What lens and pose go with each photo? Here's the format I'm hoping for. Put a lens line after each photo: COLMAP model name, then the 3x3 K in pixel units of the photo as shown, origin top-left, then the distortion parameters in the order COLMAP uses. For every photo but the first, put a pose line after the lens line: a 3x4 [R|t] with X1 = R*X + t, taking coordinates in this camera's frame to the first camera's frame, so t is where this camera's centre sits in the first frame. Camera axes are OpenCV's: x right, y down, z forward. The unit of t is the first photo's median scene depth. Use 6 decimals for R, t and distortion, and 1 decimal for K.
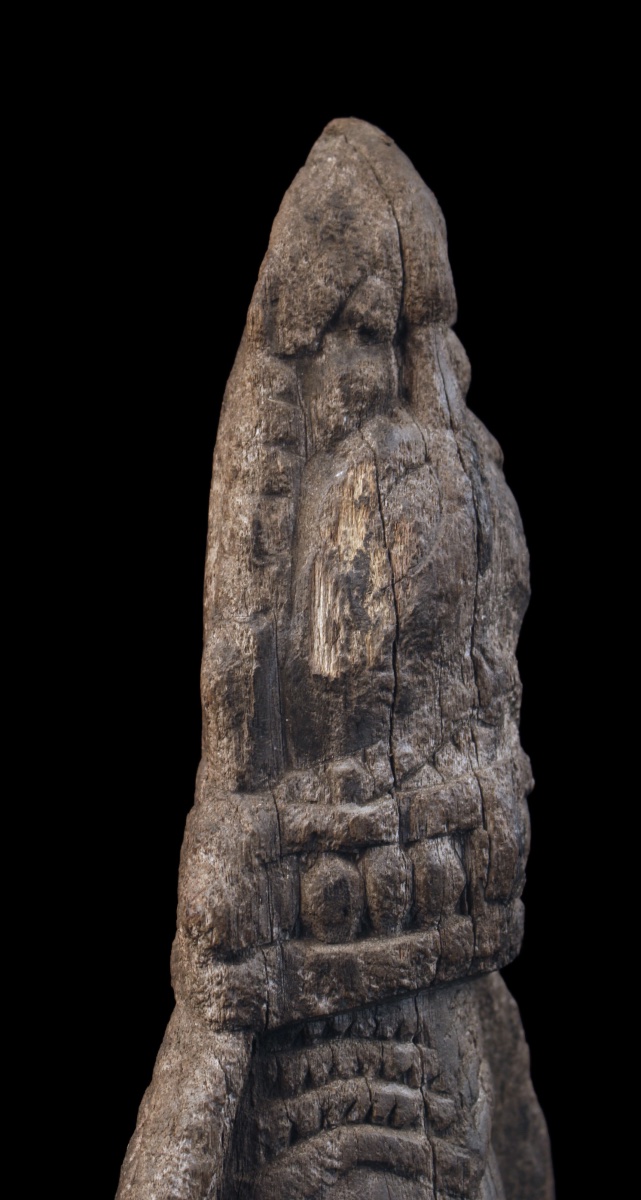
lens RADIAL K [[3103.3, 0, 250.3], [0, 3103.3, 597.2], [0, 0, 1]] dist [0.071043, 0.384270]
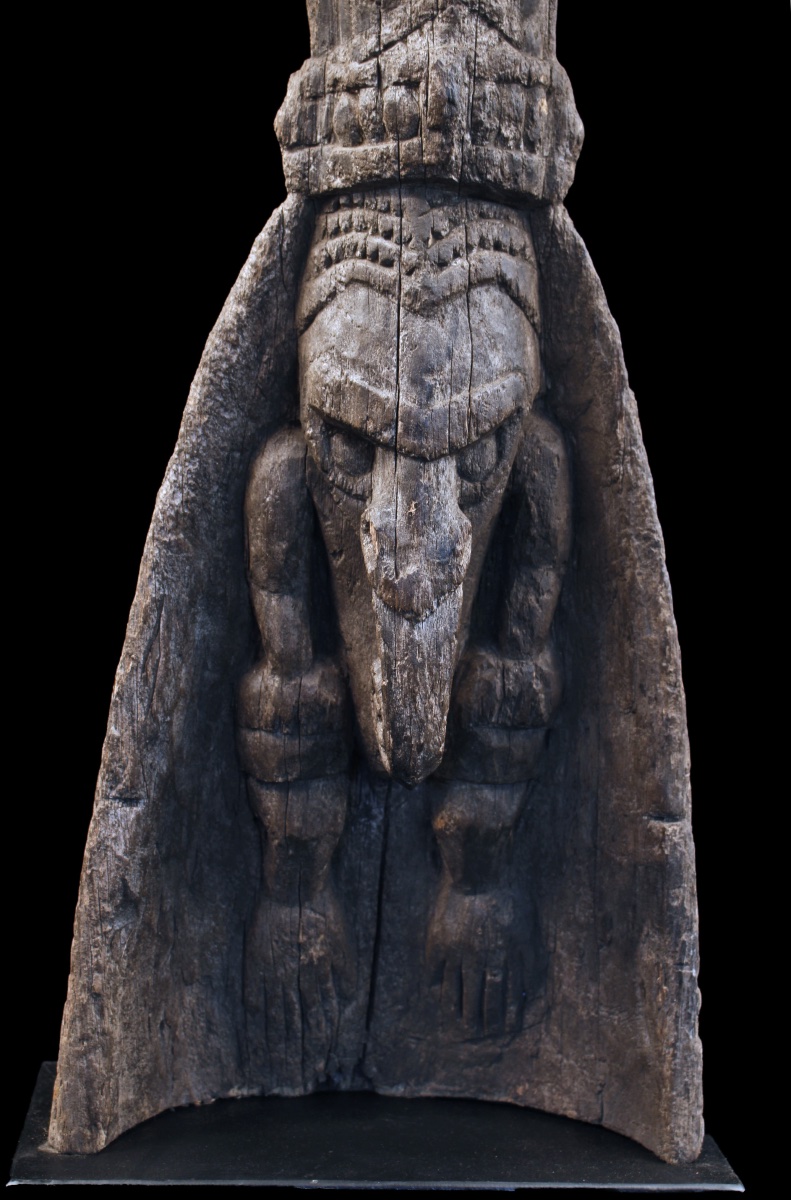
lens RADIAL K [[2119.1, 0, 395.5], [0, 2119.1, 600.0], [0, 0, 1]] dist [-0.031005, 0.038155]
pose [[0.647490, 0.160930, -0.744888, 0.957924], [-0.117736, 0.986837, 0.110861, 0.225860], [0.752924, 0.015919, 0.657915, 0.253622]]
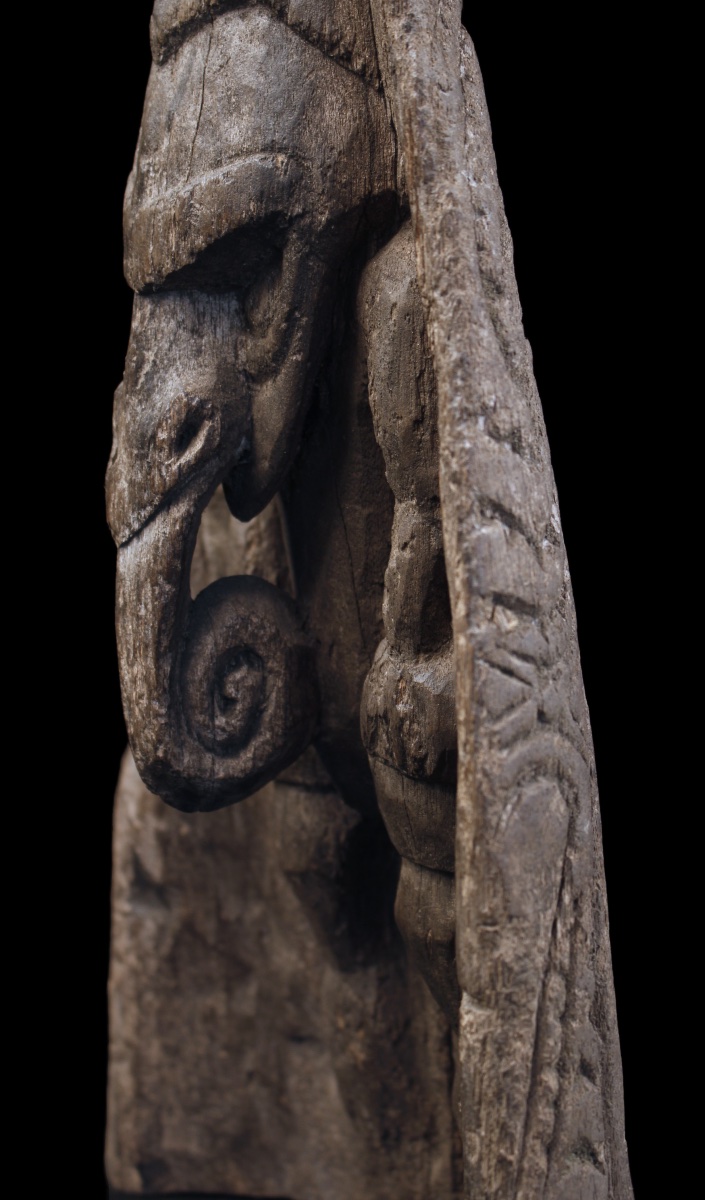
lens RADIAL K [[2284.3, 0, 402.4], [0, 2284.3, 626.8], [0, 0, 1]] dist [-0.014024, -0.002457]
pose [[-0.461533, 0.191092, -0.866298, 0.760438], [-0.083817, 0.962763, 0.257026, 0.176326], [0.883155, 0.191237, -0.428330, 1.485170]]
